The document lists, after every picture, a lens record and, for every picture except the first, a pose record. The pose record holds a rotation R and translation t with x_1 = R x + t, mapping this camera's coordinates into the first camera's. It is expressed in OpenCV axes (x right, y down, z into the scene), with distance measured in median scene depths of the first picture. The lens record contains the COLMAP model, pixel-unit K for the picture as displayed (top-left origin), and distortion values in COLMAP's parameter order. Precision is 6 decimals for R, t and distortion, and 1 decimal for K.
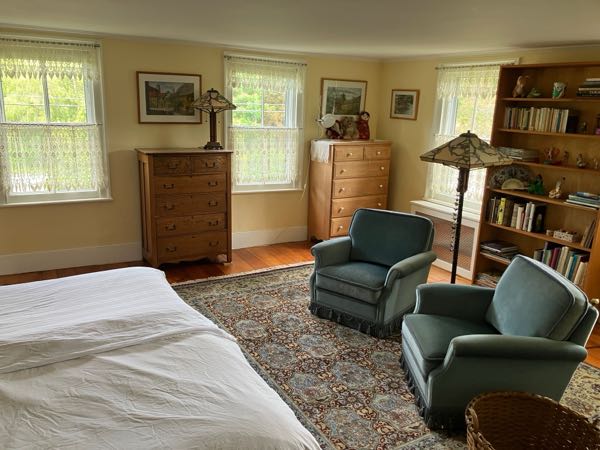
lens RADIAL K [[488.4, 0, 300.0], [0, 488.4, 225.0], [0, 0, 1]] dist [0.003473, 0.002701]
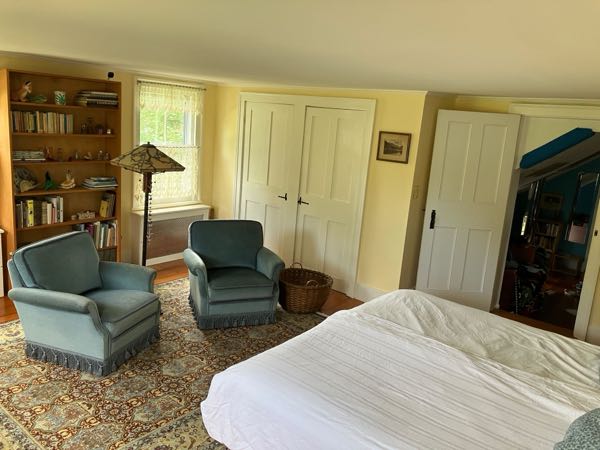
lens RADIAL K [[480.1, 0, 290.2], [0, 480.1, 224.5], [0, 0, 1]] dist [-0.000876, -0.002139]
pose [[-0.349638, -0.254387, 0.901688, -0.719847], [0.142898, 0.936691, 0.319672, -0.261829], [-0.925923, 0.240619, -0.291151, 0.839742]]
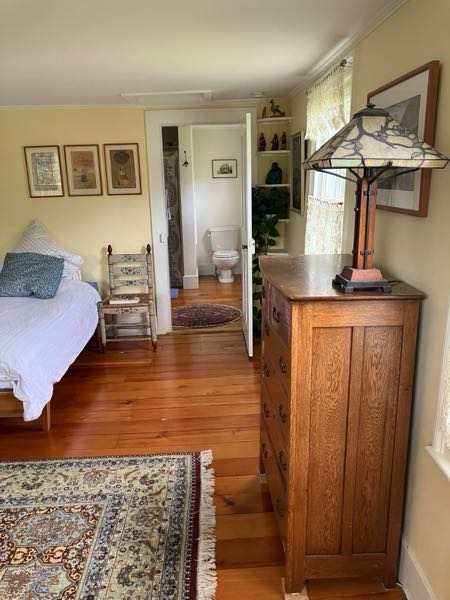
lens RADIAL K [[488.4, 0, 225.0], [0, 488.4, 300.0], [0, 0, 1]] dist [0.003473, 0.002701]
pose [[-0.475064, 0.194253, -0.858242, 0.180066], [-0.218053, 0.918922, 0.328686, -0.283826], [0.852506, 0.343290, -0.394189, 1.249188]]
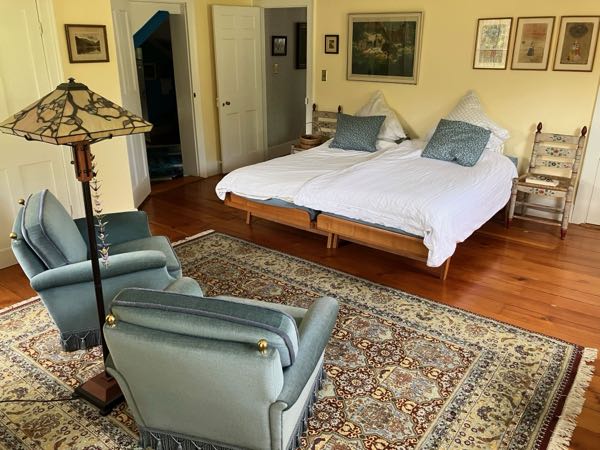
lens RADIAL K [[488.4, 0, 300.0], [0, 488.4, 225.0], [0, 0, 1]] dist [0.003473, 0.002701]
pose [[-0.923564, 0.105200, -0.368730, 0.252074], [-0.126660, 0.823951, 0.552324, -0.323981], [0.361920, 0.556810, -0.747647, 1.295220]]
